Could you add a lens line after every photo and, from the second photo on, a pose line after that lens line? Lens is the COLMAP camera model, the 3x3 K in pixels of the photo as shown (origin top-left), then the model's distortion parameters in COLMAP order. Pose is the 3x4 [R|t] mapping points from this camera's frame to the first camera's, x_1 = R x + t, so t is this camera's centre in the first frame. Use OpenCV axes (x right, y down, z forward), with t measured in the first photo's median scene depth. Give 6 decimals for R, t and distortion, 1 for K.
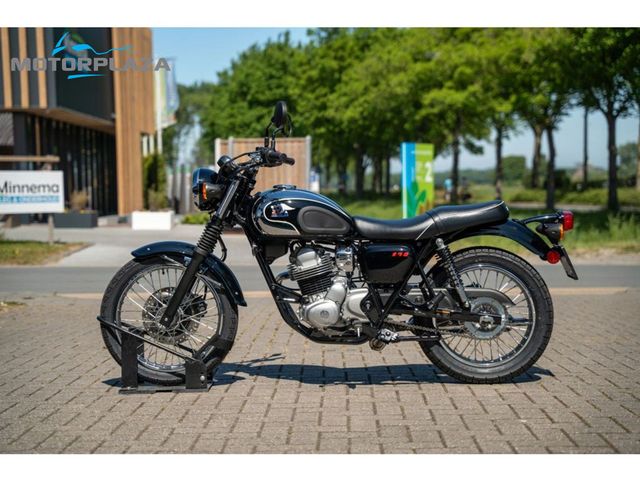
lens RADIAL K [[1301.2, 0, 319.7], [0, 1301.2, 240.5], [0, 0, 1]] dist [-0.011890, 0.000000]
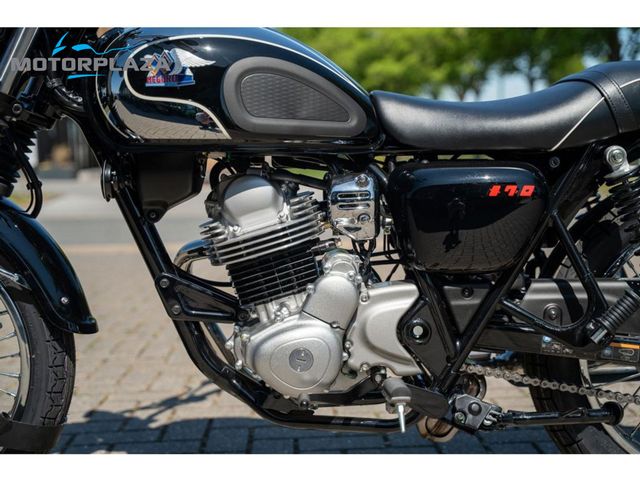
lens RADIAL K [[991.4, 0, 318.0], [0, 991.4, 239.6], [0, 0, 1]] dist [0.042250, 0.000000]
pose [[0.999096, -0.013090, 0.040445, -0.002331], [0.011322, 0.998984, 0.043625, 0.011350], [-0.040975, -0.043128, 0.998229, 0.716153]]
